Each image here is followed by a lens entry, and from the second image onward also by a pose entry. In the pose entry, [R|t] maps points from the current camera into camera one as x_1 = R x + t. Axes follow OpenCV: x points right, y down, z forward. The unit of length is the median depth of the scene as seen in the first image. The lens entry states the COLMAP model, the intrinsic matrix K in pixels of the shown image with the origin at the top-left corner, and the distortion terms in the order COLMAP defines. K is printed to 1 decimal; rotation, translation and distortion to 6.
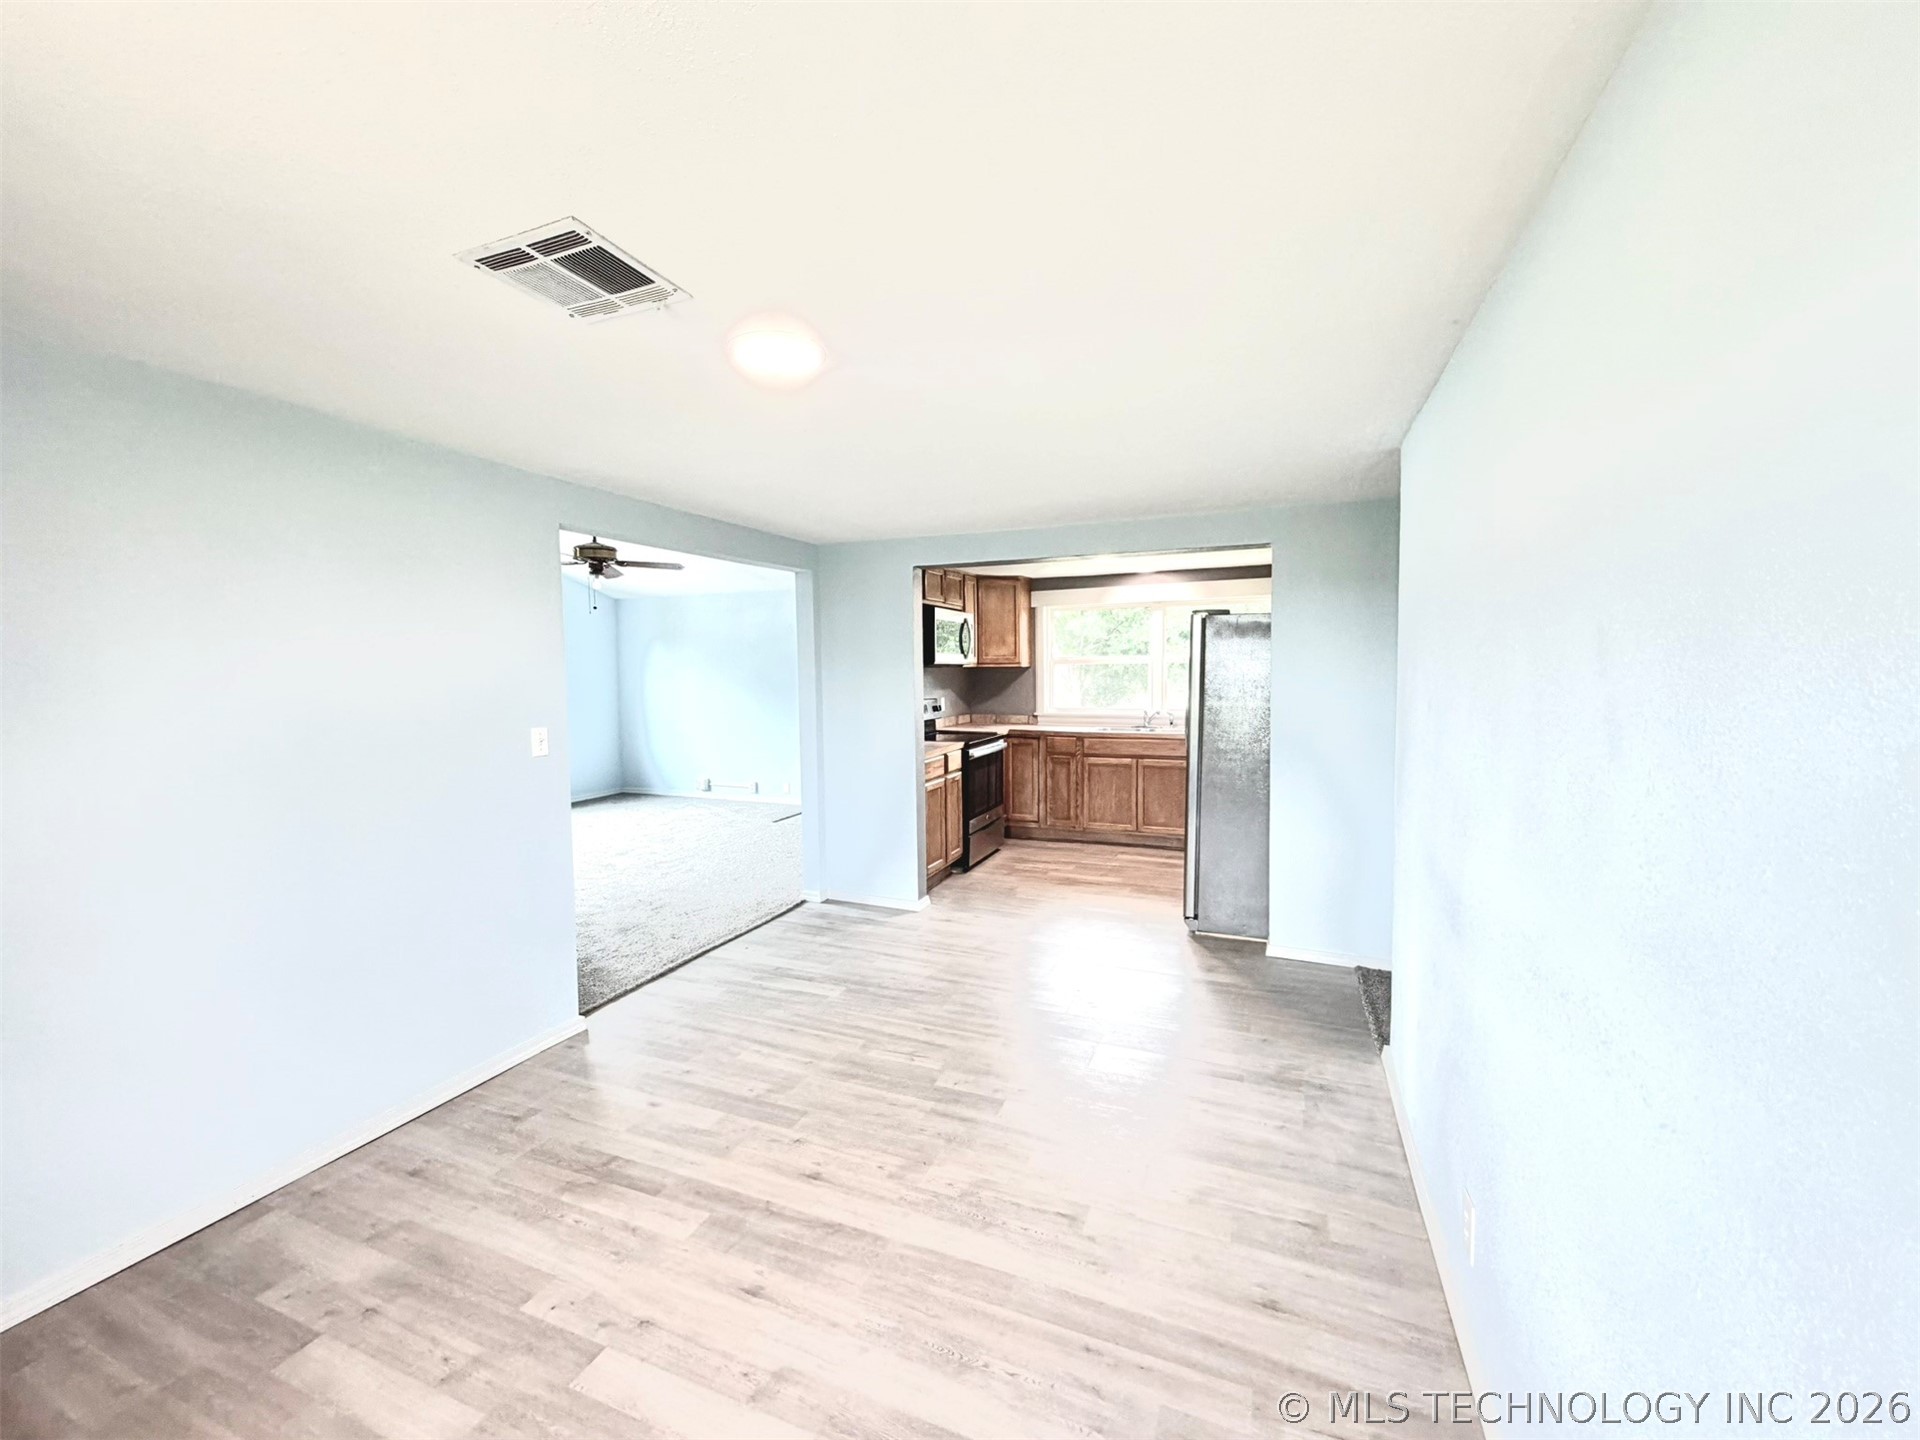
lens RADIAL K [[773.3, 0, 960.0], [0, 773.3, 720.0], [0, 0, 1]] dist [-0.001300, 0.000083]
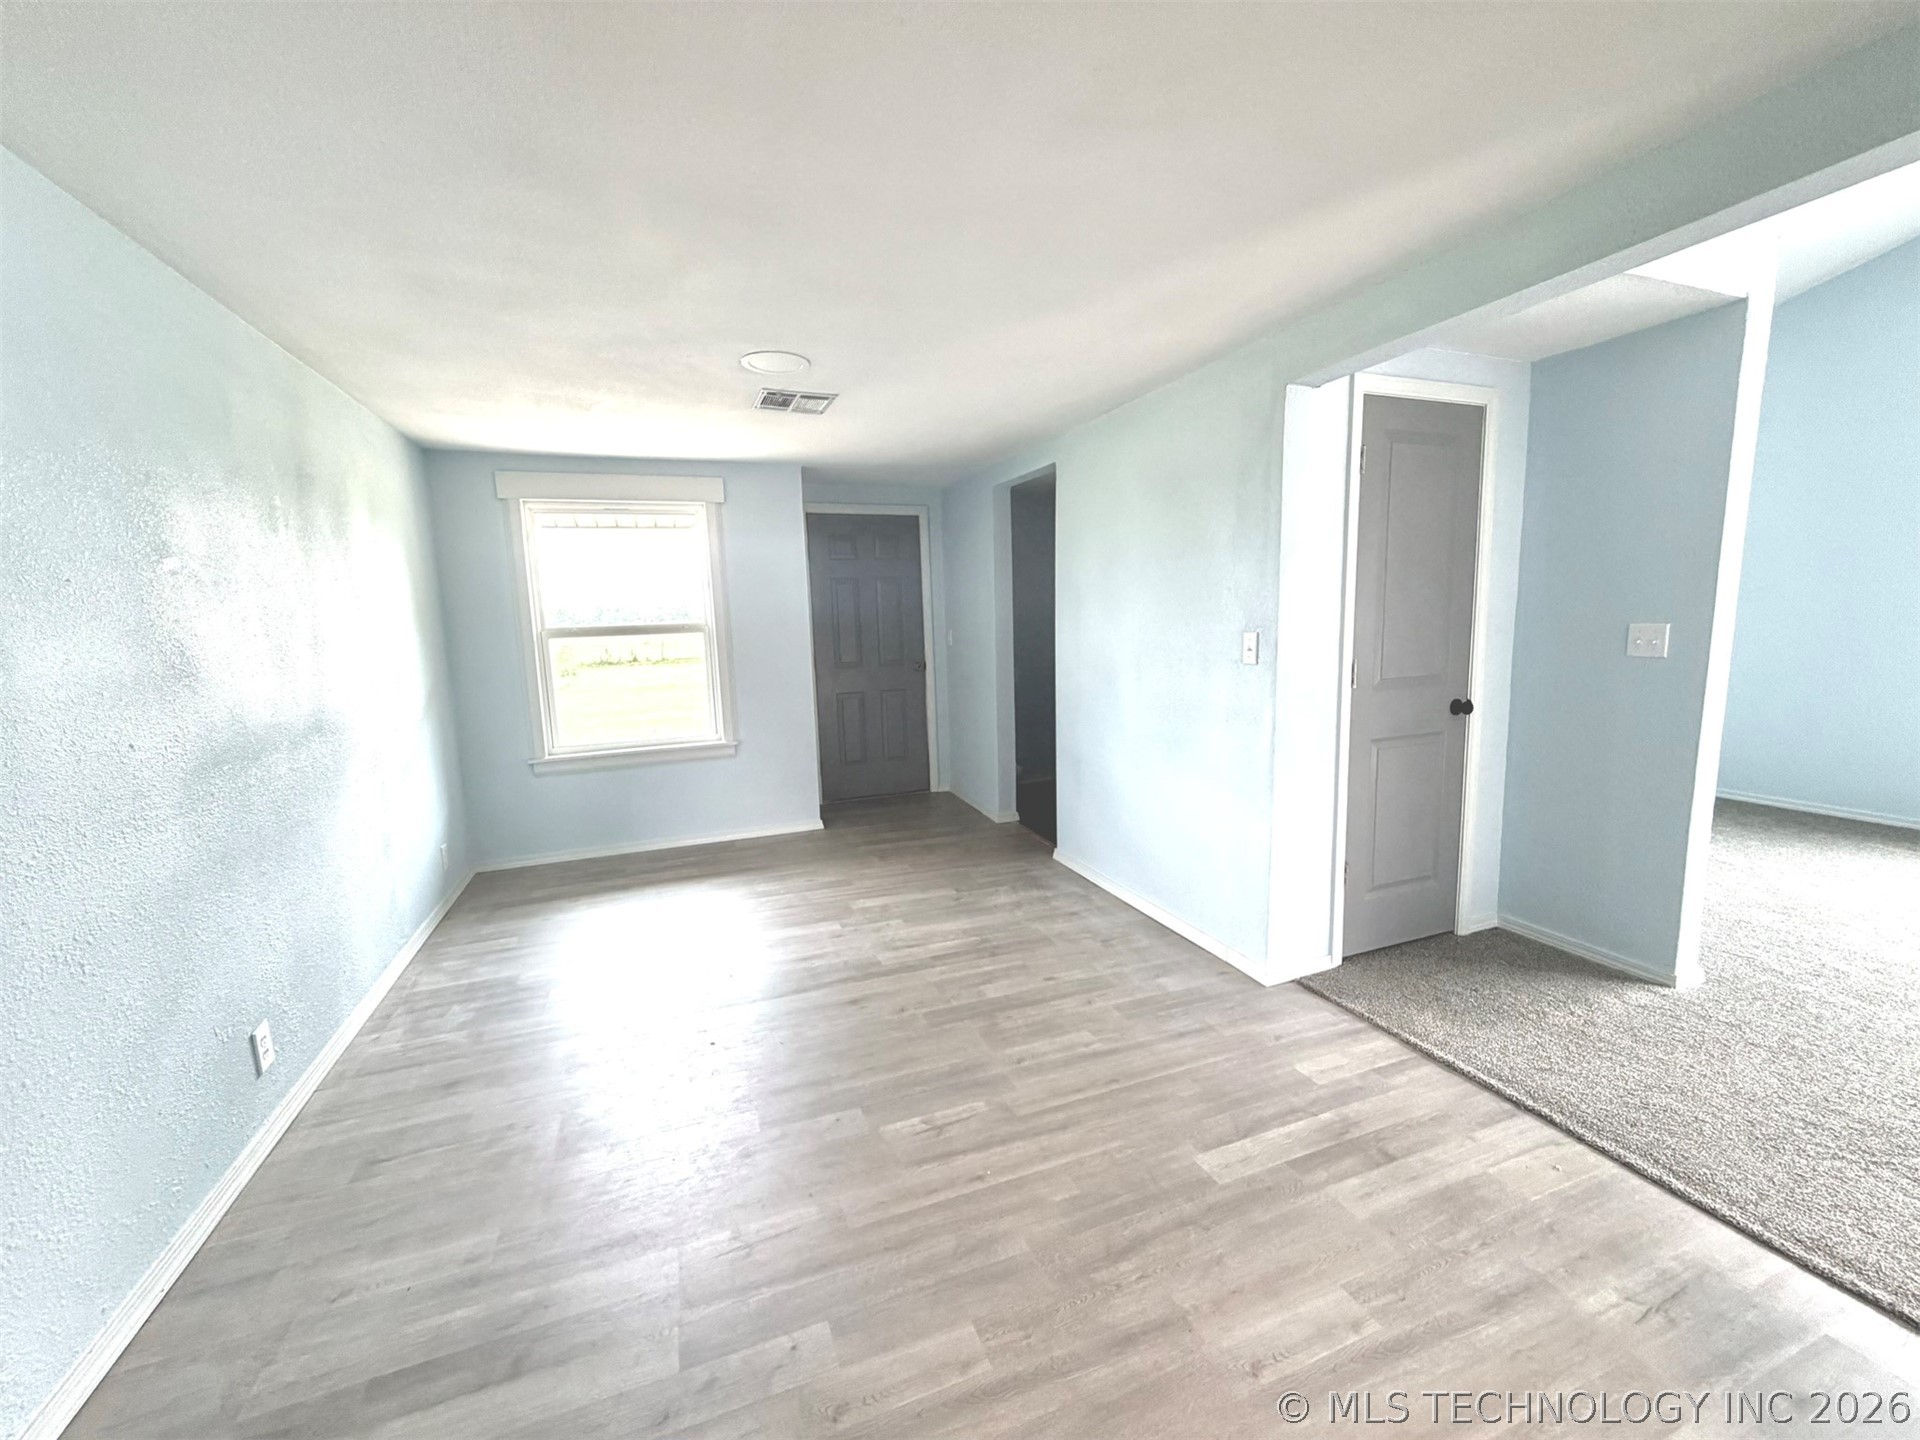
lens RADIAL K [[779.4, 0, 960.0], [0, 779.4, 720.0], [0, 0, 1]] dist [0.004079, 0.000542]
pose [[-0.734617, 0.118555, -0.668044, 0.334877], [-0.004370, 0.983768, 0.179391, -0.053156], [0.678468, 0.134703, -0.722175, 1.417064]]
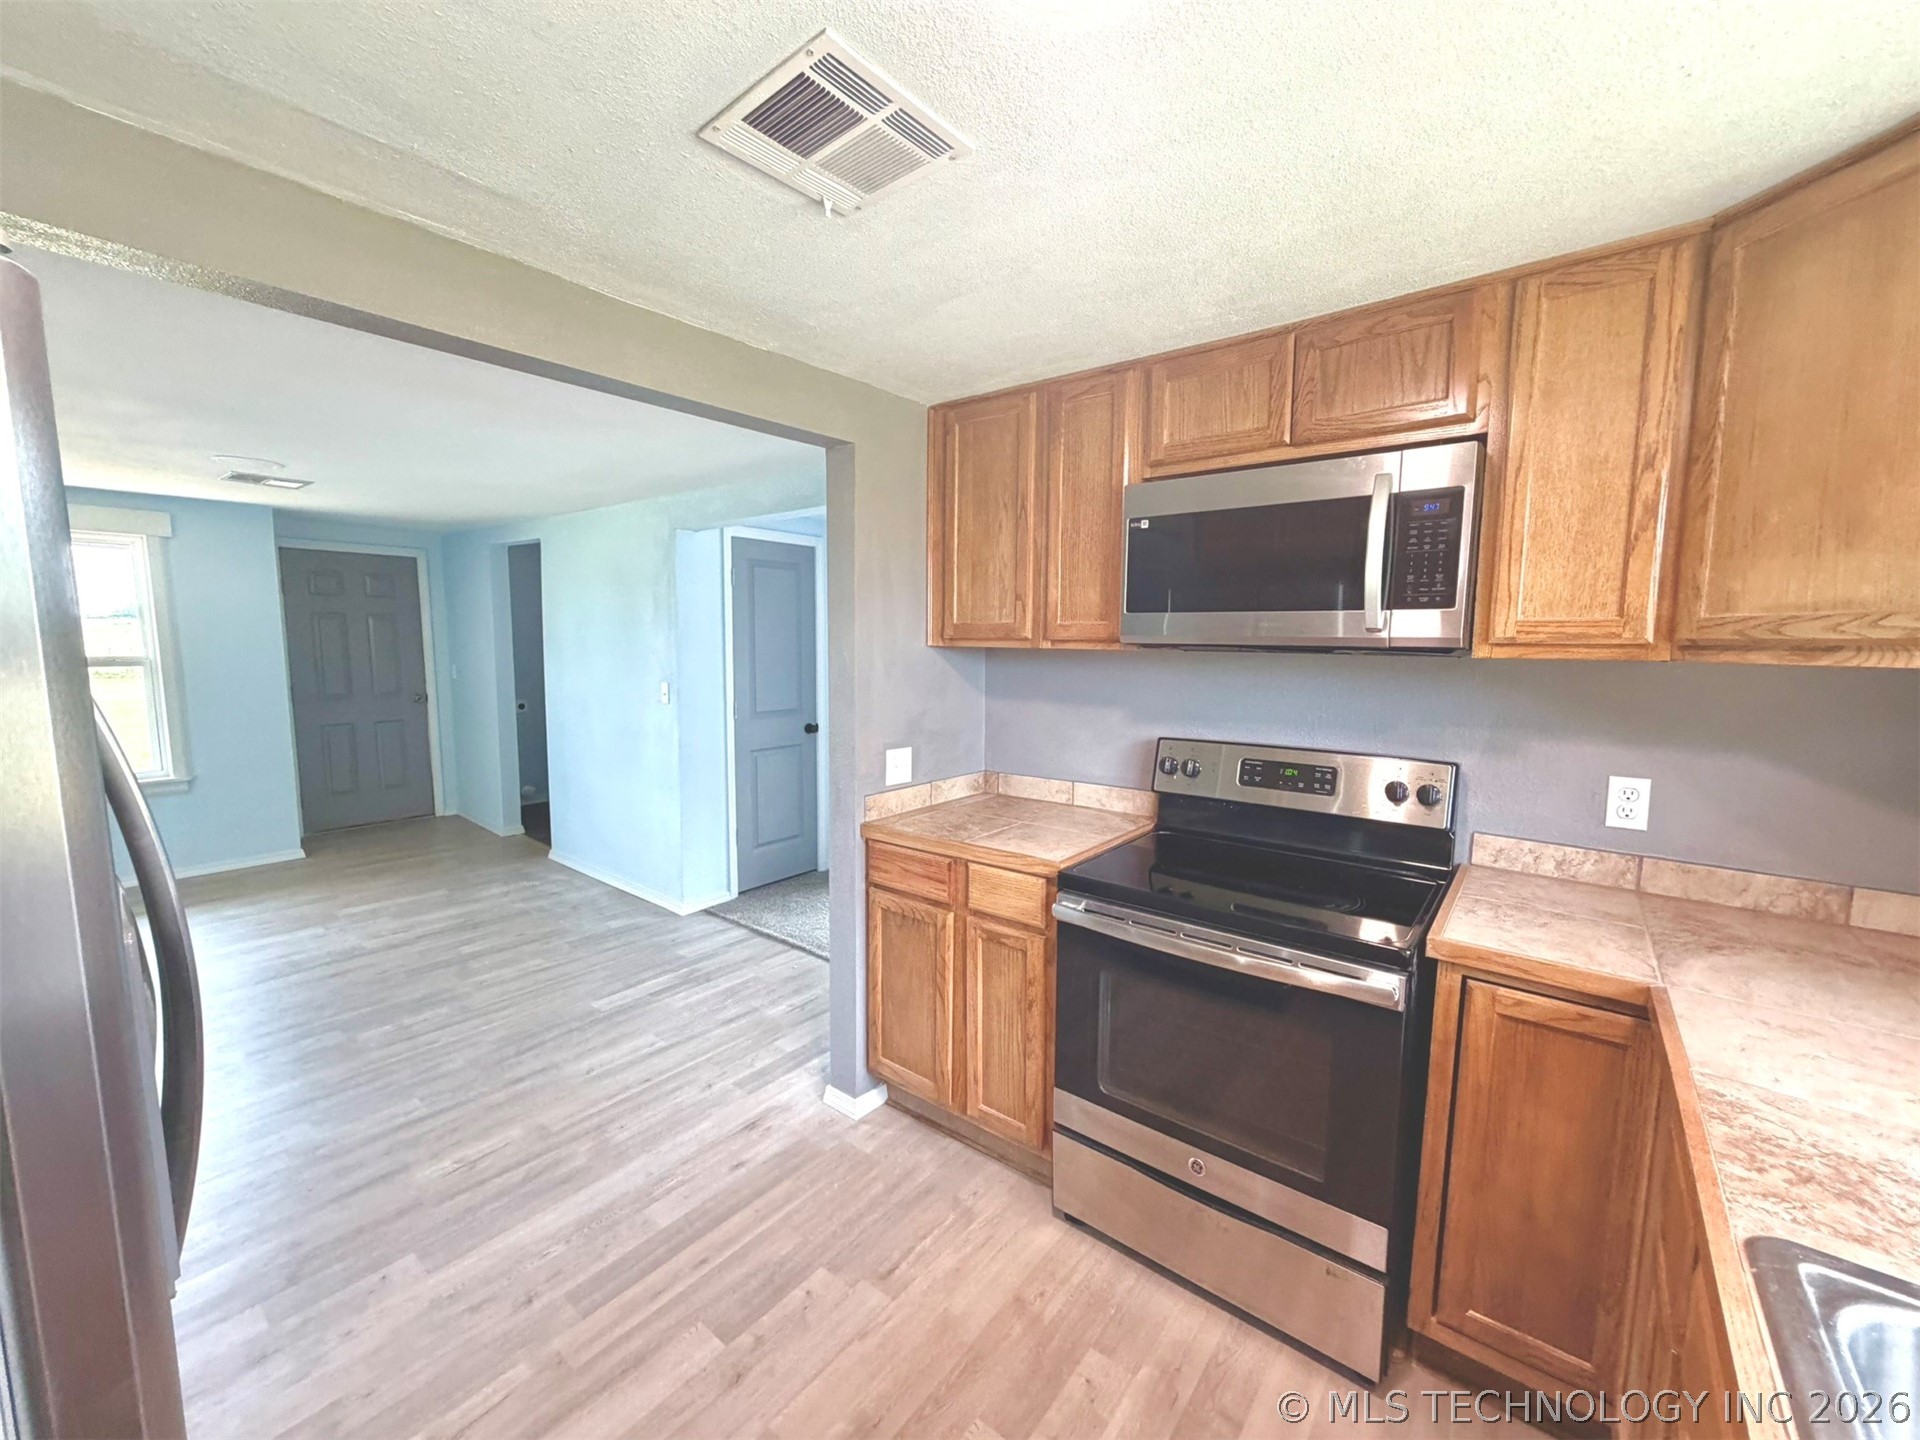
lens RADIAL K [[779.4, 0, 960.0], [0, 779.4, 720.0], [0, 0, 1]] dist [0.004079, 0.000542]
pose [[-0.300220, 0.109111, -0.947609, 0.622940], [-0.063761, 0.988919, 0.134069, -0.144253], [0.951736, 0.100671, -0.289936, 1.877544]]
